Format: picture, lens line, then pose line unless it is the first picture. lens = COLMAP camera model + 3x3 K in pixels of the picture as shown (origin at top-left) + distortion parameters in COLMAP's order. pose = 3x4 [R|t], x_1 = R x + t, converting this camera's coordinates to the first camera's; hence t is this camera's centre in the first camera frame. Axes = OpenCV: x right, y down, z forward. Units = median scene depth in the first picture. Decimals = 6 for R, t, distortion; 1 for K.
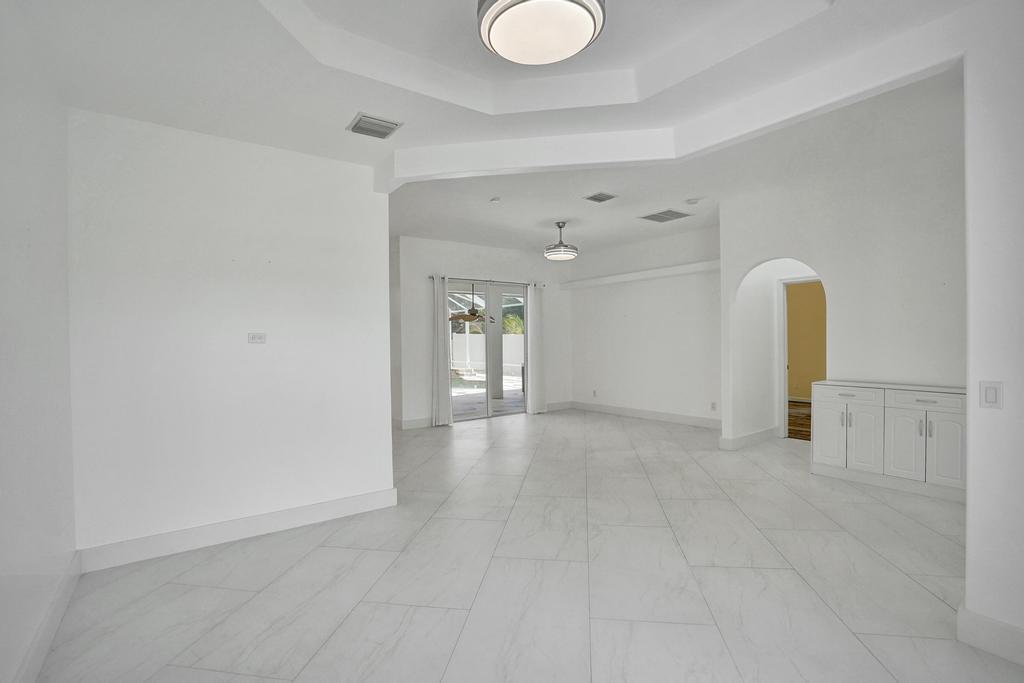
lens RADIAL K [[472.4, 0, 513.1], [0, 472.4, 339.7], [0, 0, 1]] dist [-0.043722, 0.008377]
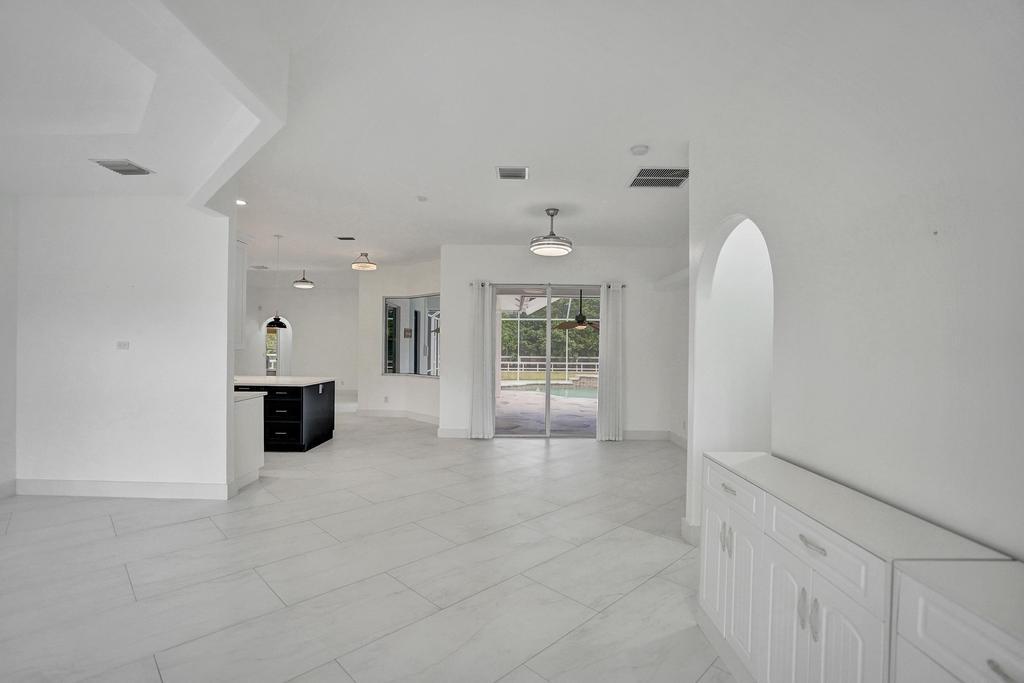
lens RADIAL K [[472.4, 0, 512.0], [0, 472.4, 340.7], [0, 0, 1]] dist [-0.043722, 0.008377]
pose [[0.799168, 0.015841, -0.600899, 0.537364], [-0.021984, 0.999754, -0.002881, -0.017302], [0.600706, 0.015513, 0.799320, 0.308900]]
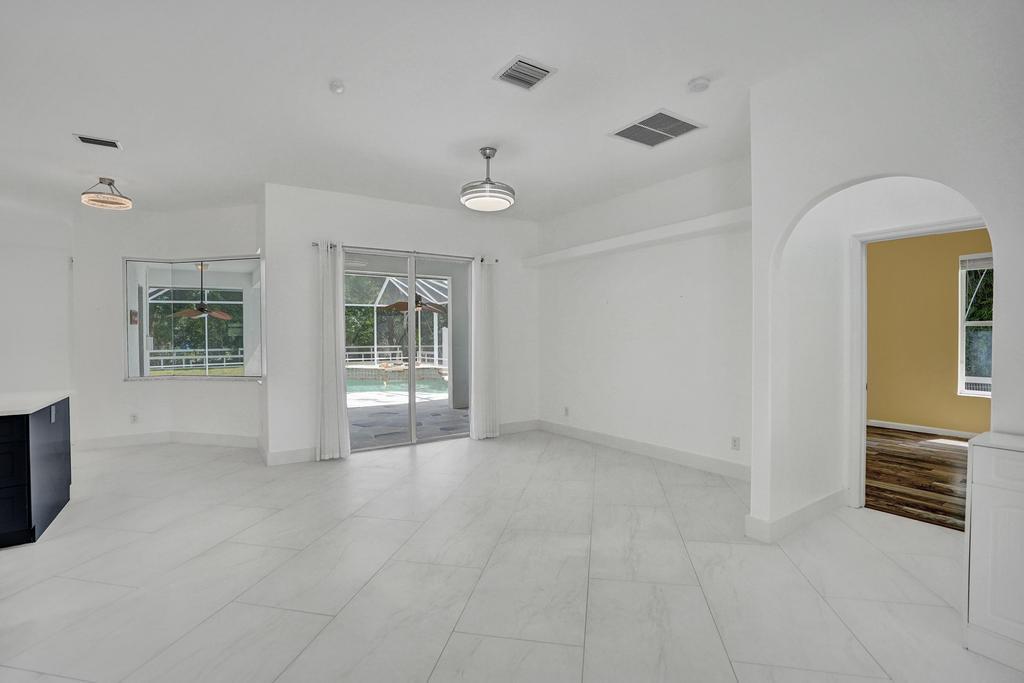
lens RADIAL K [[472.4, 0, 502.5], [0, 472.4, 343.0], [0, 0, 1]] dist [-0.043722, 0.008377]
pose [[0.998232, 0.007042, -0.059022, 0.157839], [-0.006000, 0.999823, 0.017816, -0.002806], [0.059137, -0.017430, 0.998098, 0.374047]]
